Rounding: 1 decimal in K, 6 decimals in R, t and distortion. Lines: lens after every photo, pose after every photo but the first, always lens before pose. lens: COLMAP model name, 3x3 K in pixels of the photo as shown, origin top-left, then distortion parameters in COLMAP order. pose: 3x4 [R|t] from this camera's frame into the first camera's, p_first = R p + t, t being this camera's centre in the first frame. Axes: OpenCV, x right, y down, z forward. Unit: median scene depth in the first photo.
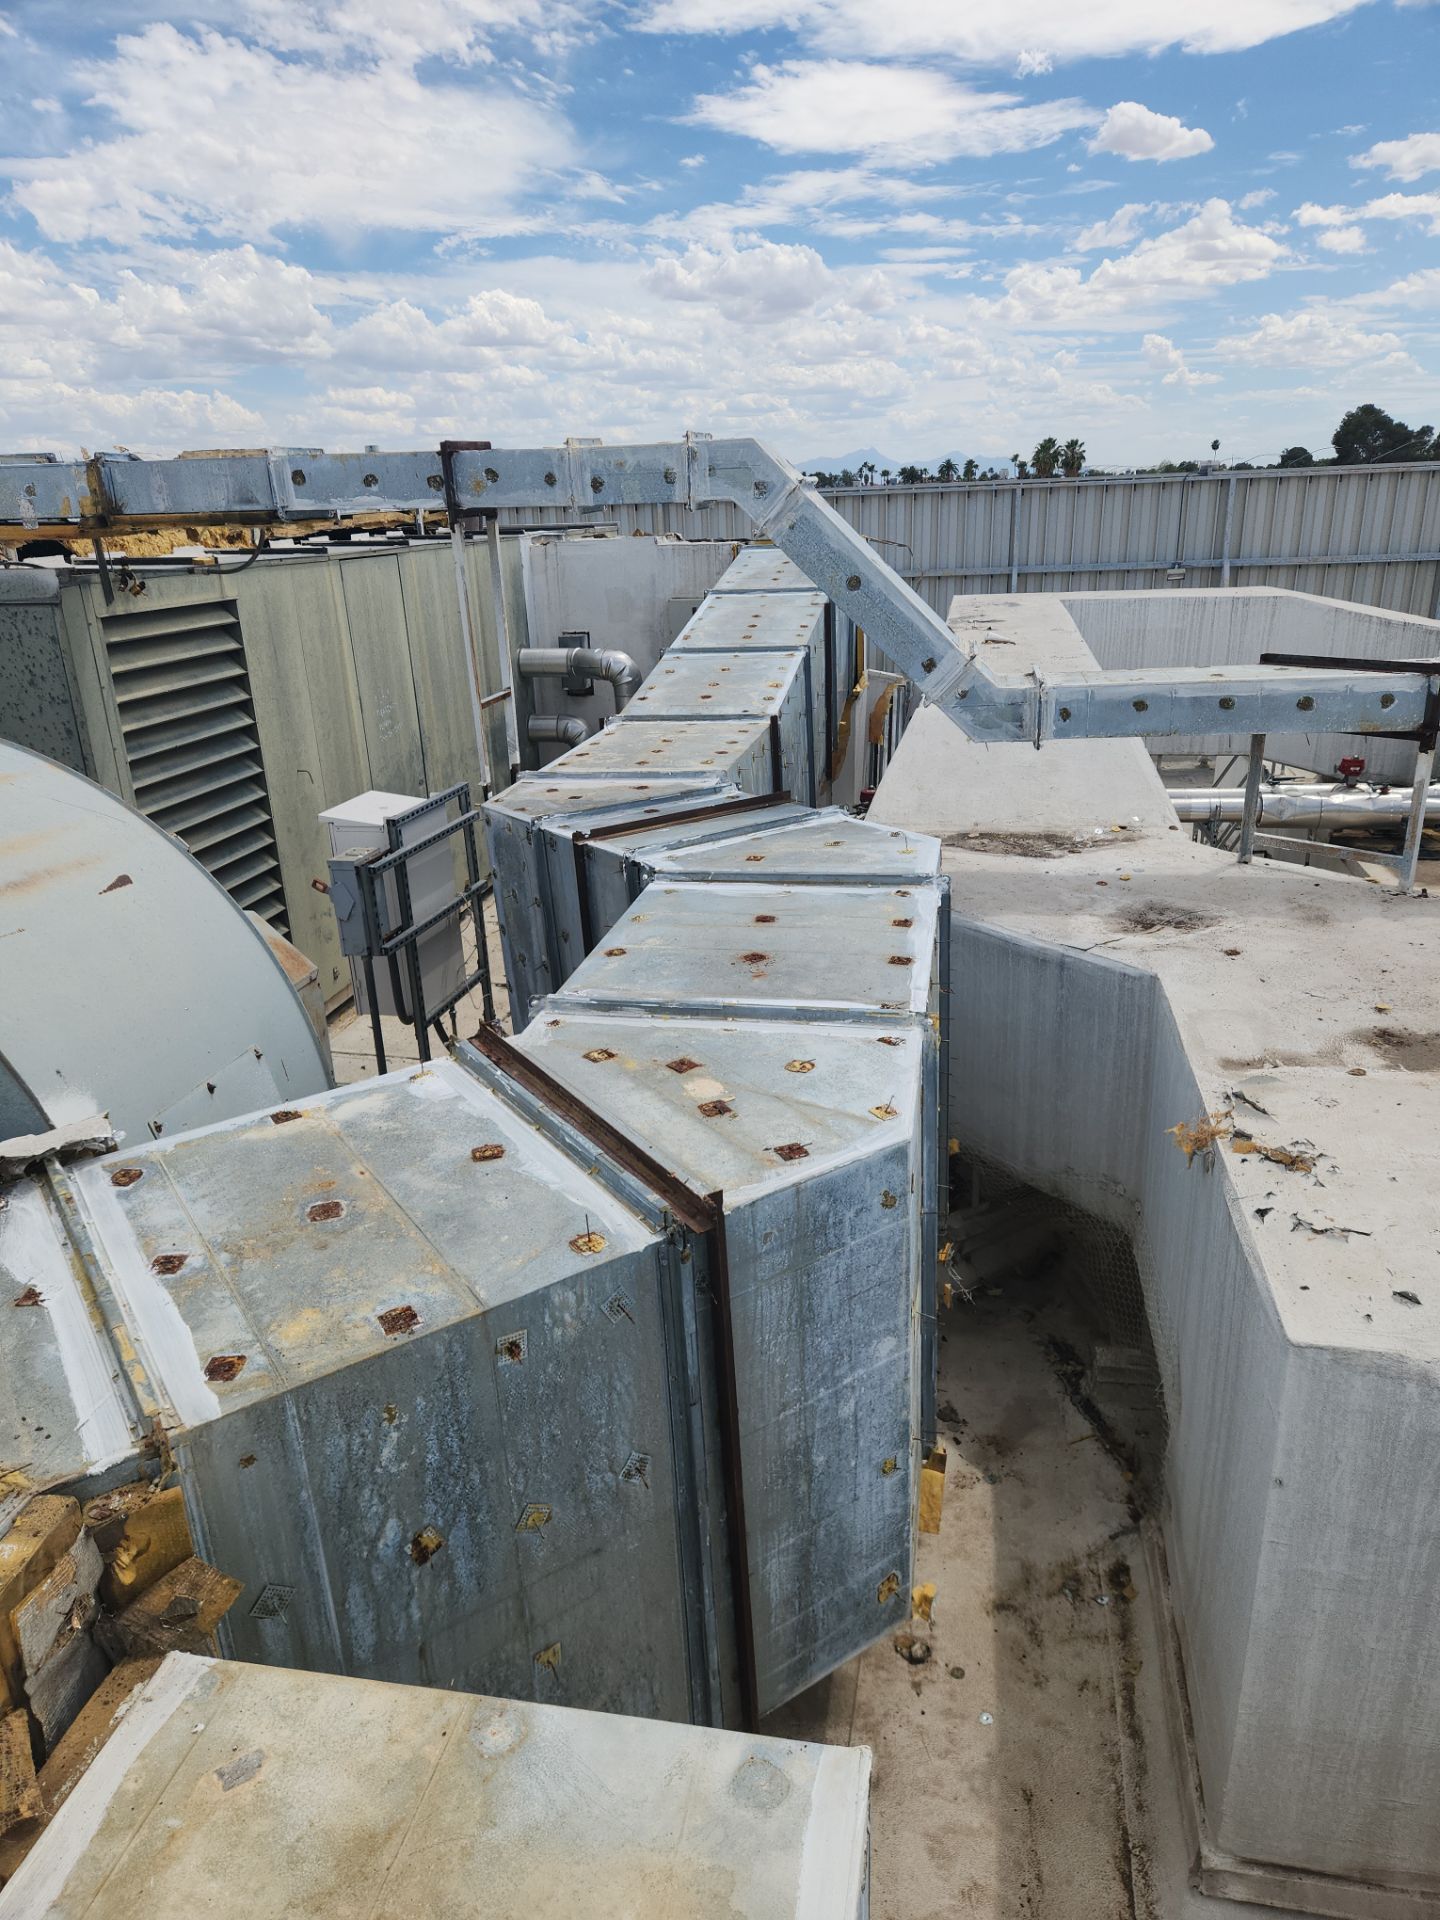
lens RADIAL K [[1288.0, 0, 721.4], [0, 1288.0, 969.7], [0, 0, 1]] dist [0.004500, -0.005529]
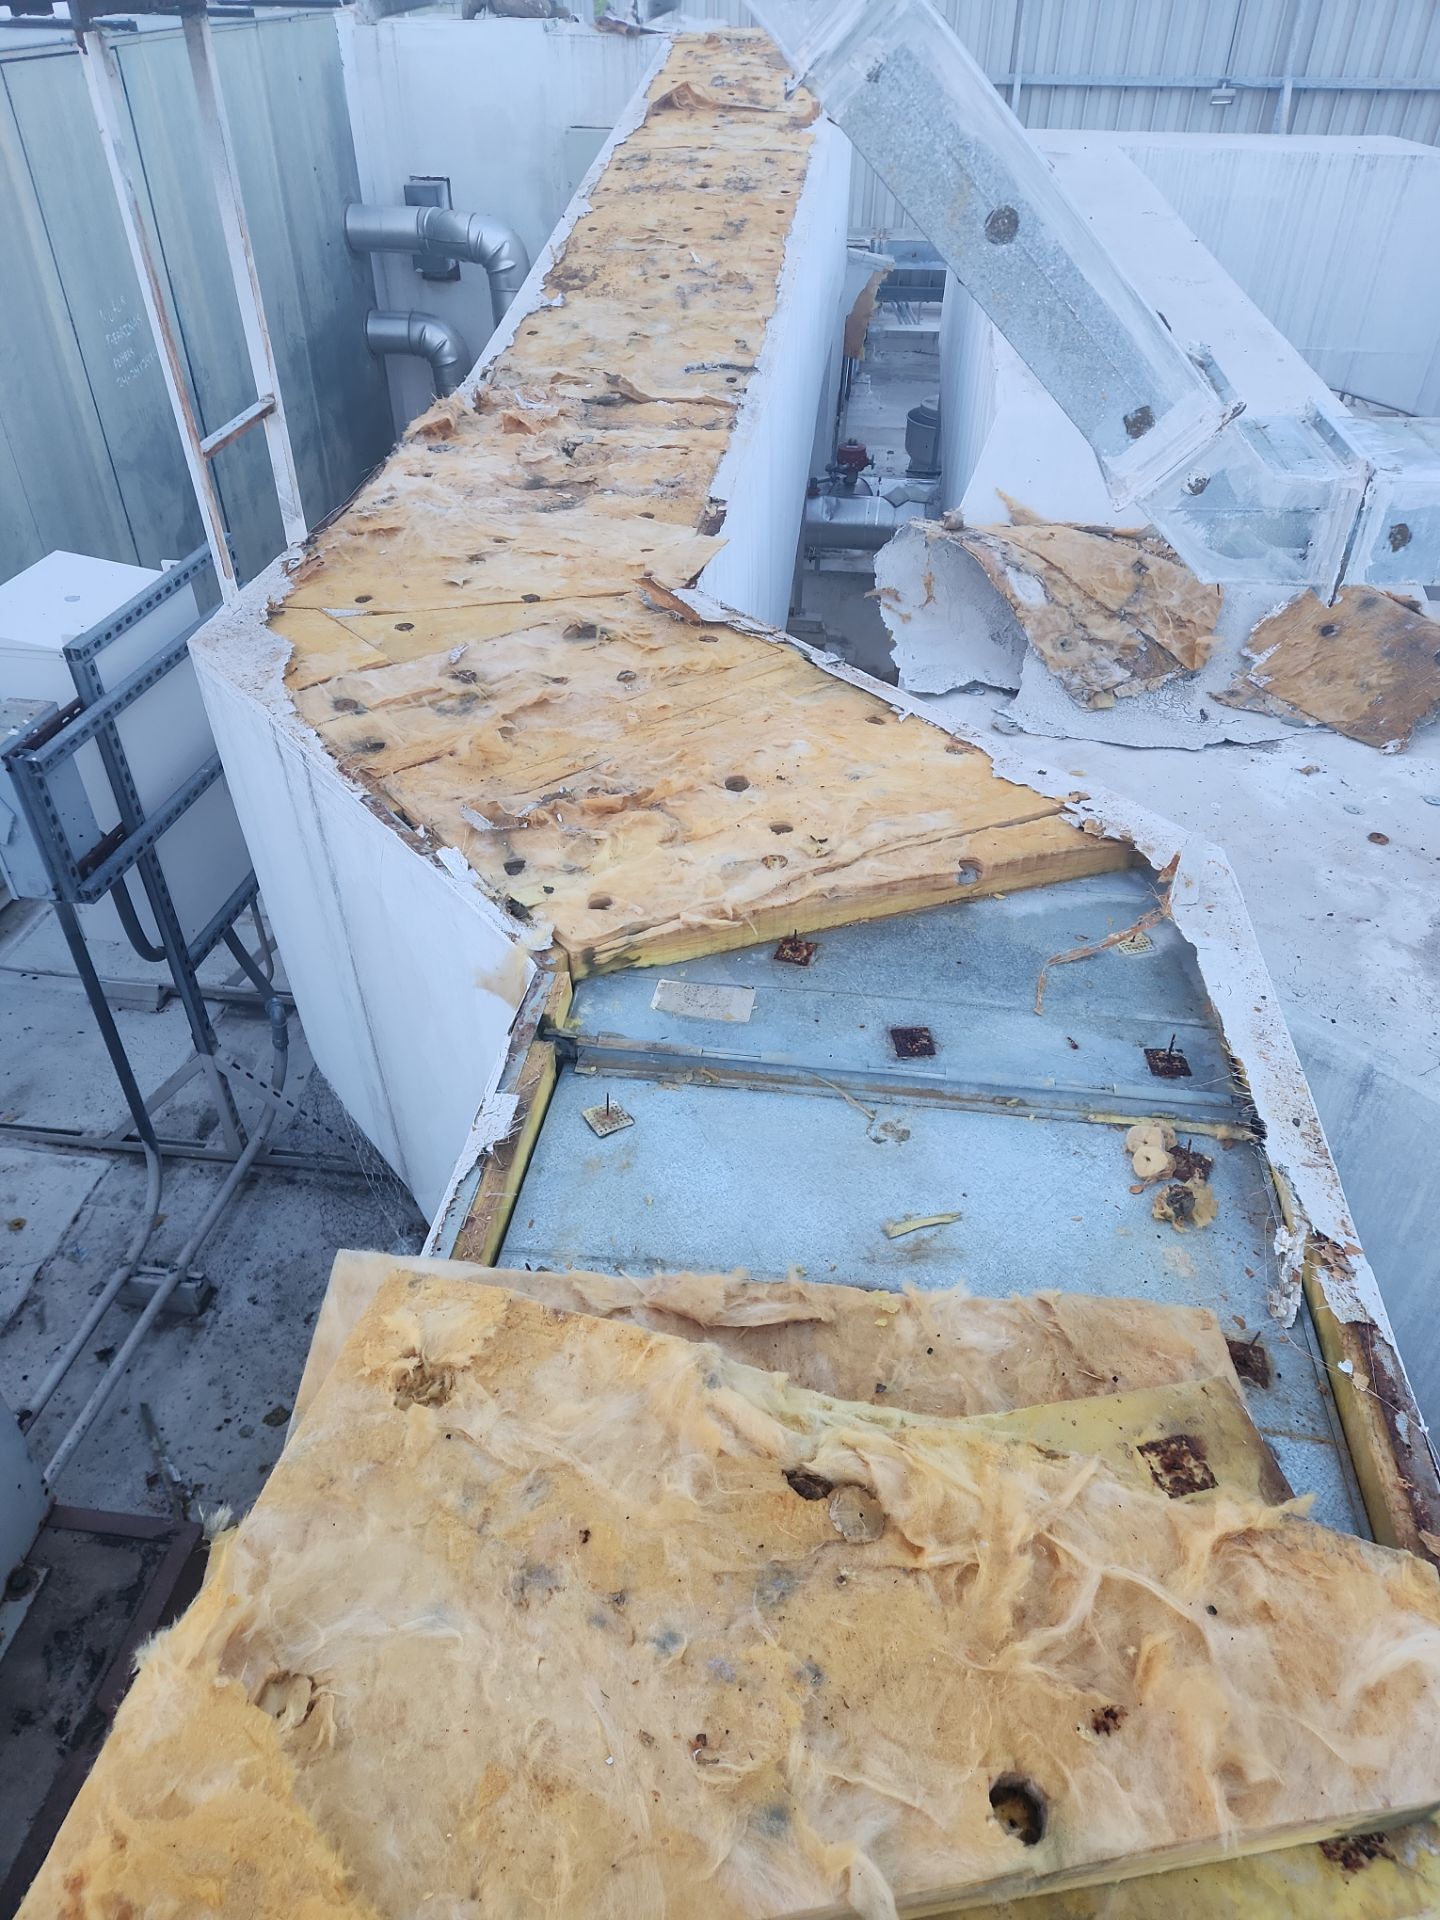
lens RADIAL K [[1288.0, 0, 721.7], [0, 1288.0, 952.4], [0, 0, 1]] dist [0.004500, -0.005529]
pose [[0.997147, -0.007557, 0.075100, -0.015169], [-0.015923, 0.951520, 0.307175, -0.095597], [-0.073780, -0.307494, 0.948685, 0.245765]]
